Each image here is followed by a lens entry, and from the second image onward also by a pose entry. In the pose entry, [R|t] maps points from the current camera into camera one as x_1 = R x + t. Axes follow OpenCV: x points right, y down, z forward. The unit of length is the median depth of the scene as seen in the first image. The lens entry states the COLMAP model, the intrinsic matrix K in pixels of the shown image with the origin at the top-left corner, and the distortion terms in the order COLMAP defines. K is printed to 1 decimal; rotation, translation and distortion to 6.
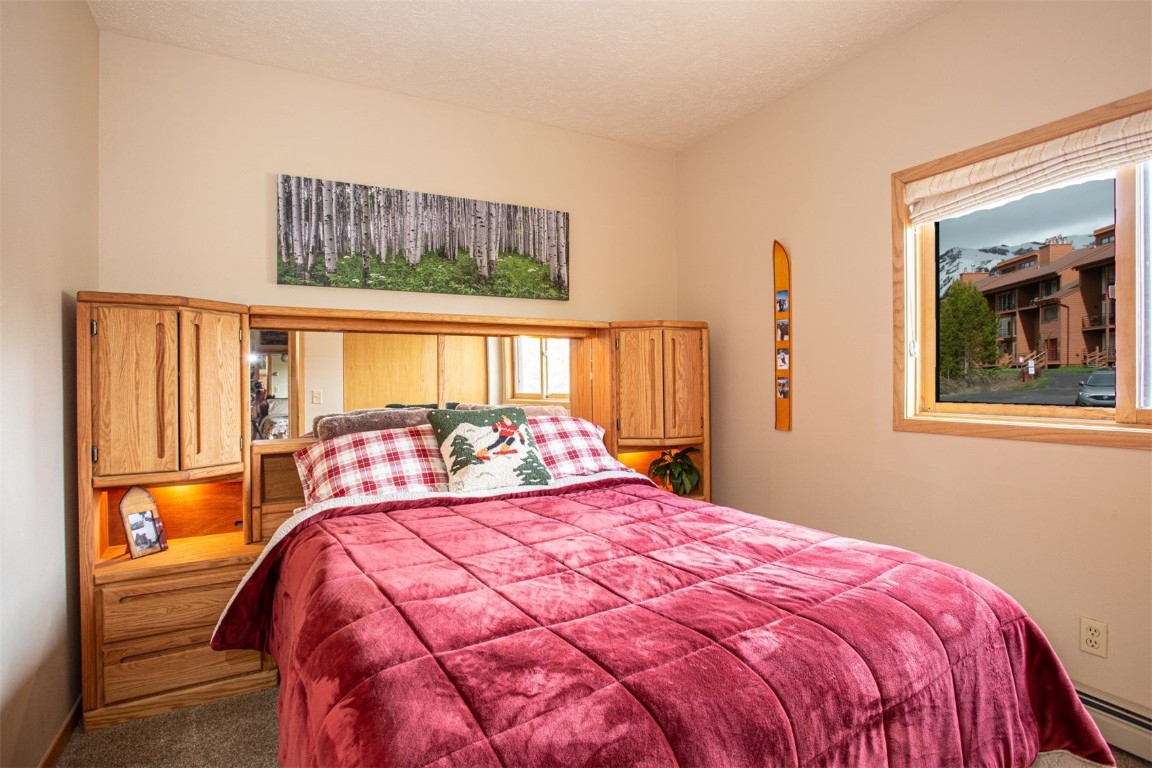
lens RADIAL K [[579.5, 0, 573.5], [0, 579.5, 384.3], [0, 0, 1]] dist [-0.080418, 0.042667]
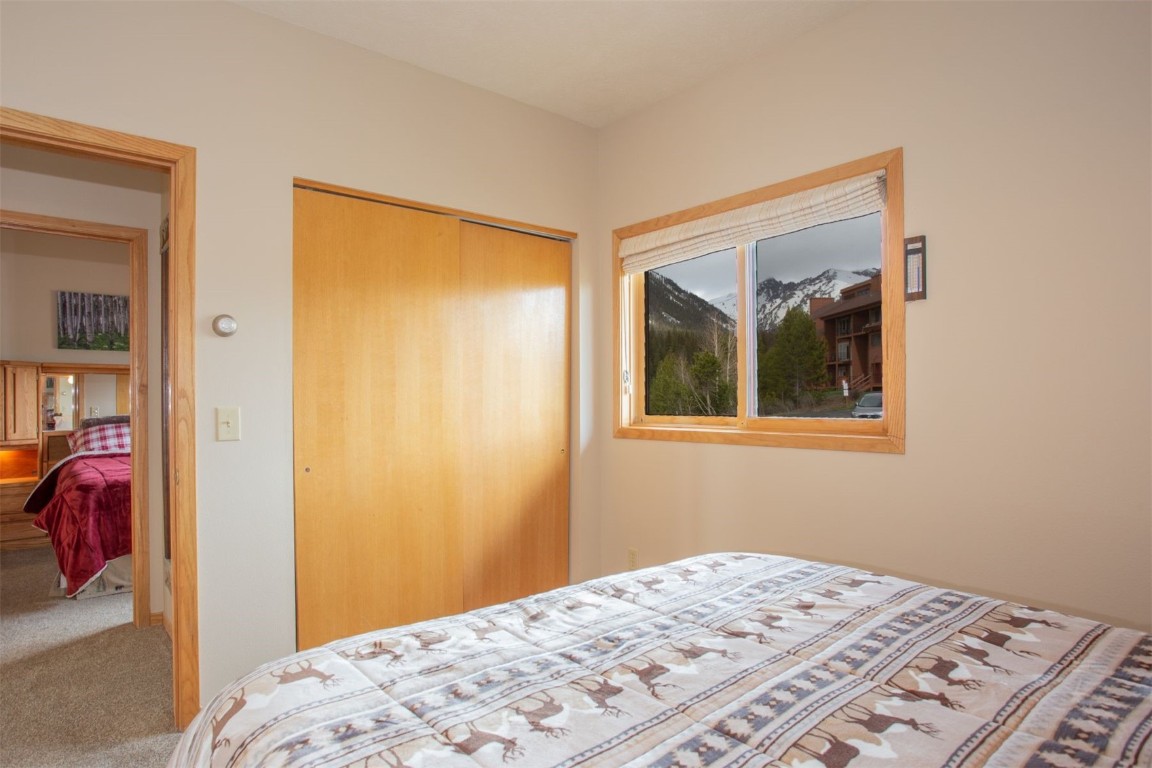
lens RADIAL K [[650.7, 0, 581.0], [0, 650.7, 403.4], [0, 0, 1]] dist [-0.021926, 0.001124]
pose [[0.981883, 0.001160, 0.189486, 0.798784], [-0.000504, 0.999994, -0.003506, 0.013572], [-0.189489, 0.003347, 0.981877, -1.454083]]
